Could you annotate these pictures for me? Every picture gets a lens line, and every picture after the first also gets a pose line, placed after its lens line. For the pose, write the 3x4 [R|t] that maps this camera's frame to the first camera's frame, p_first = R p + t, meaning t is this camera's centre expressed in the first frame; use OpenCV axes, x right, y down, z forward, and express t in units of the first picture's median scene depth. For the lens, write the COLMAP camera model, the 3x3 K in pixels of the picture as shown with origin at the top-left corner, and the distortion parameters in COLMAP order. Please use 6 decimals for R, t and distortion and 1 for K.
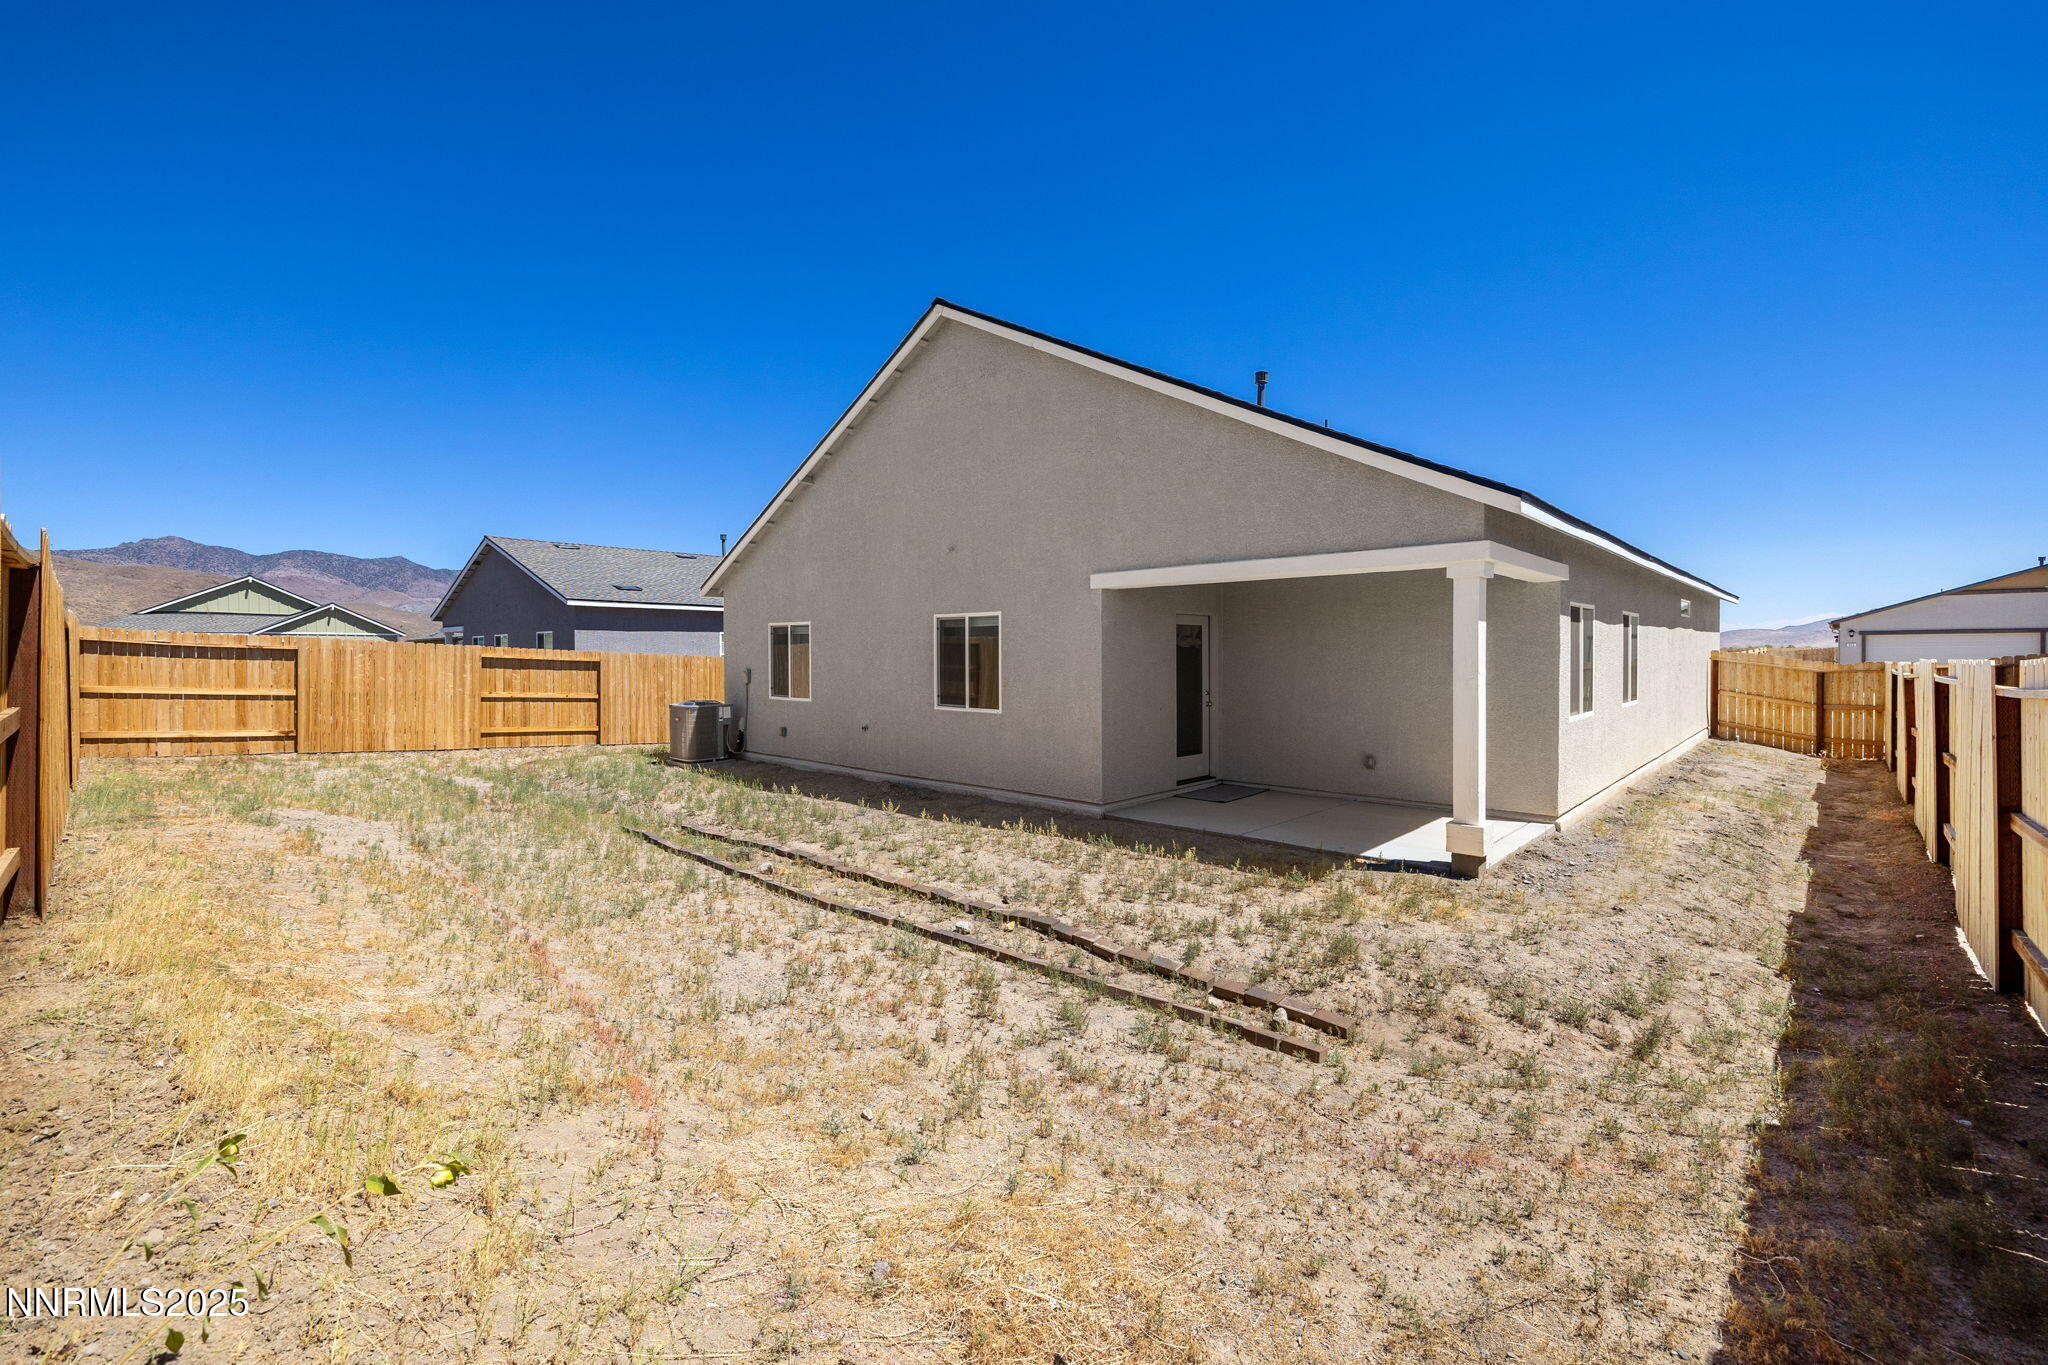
lens RADIAL K [[866.2, 0, 1028.2], [0, 866.2, 667.2], [0, 0, 1]] dist [0.000951, 0.000346]
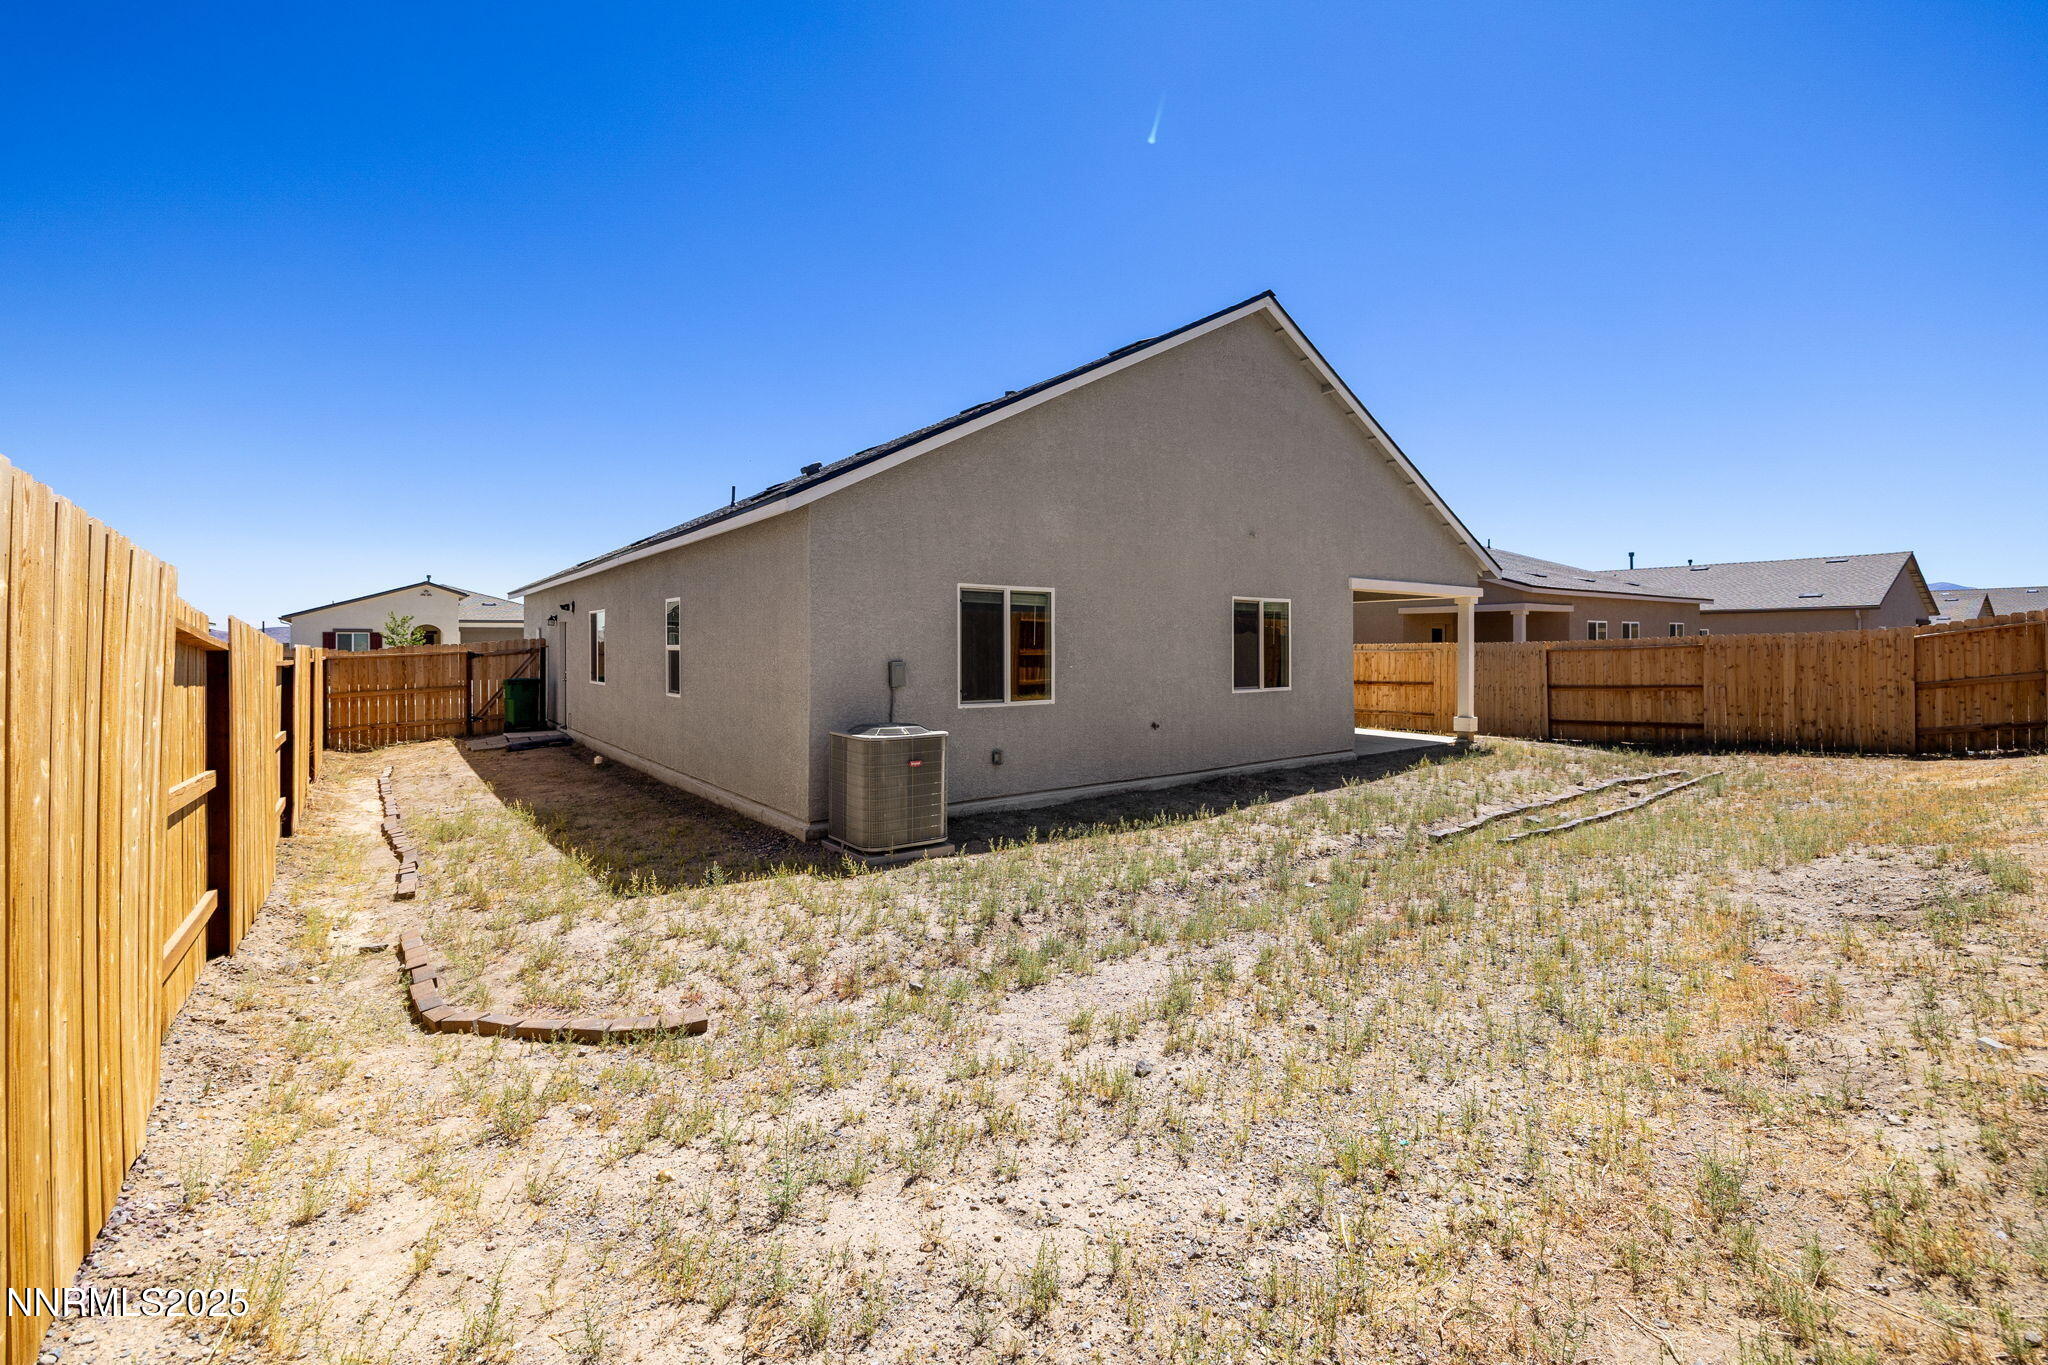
lens RADIAL K [[866.2, 0, 1019.1], [0, 866.2, 637.5], [0, 0, 1]] dist [0.000951, 0.000346]
pose [[0.156982, 0.000517, 0.987601, -1.128781], [0.010616, 0.999941, -0.002211, -0.015029], [-0.987544, 0.010832, 0.156967, 1.100632]]
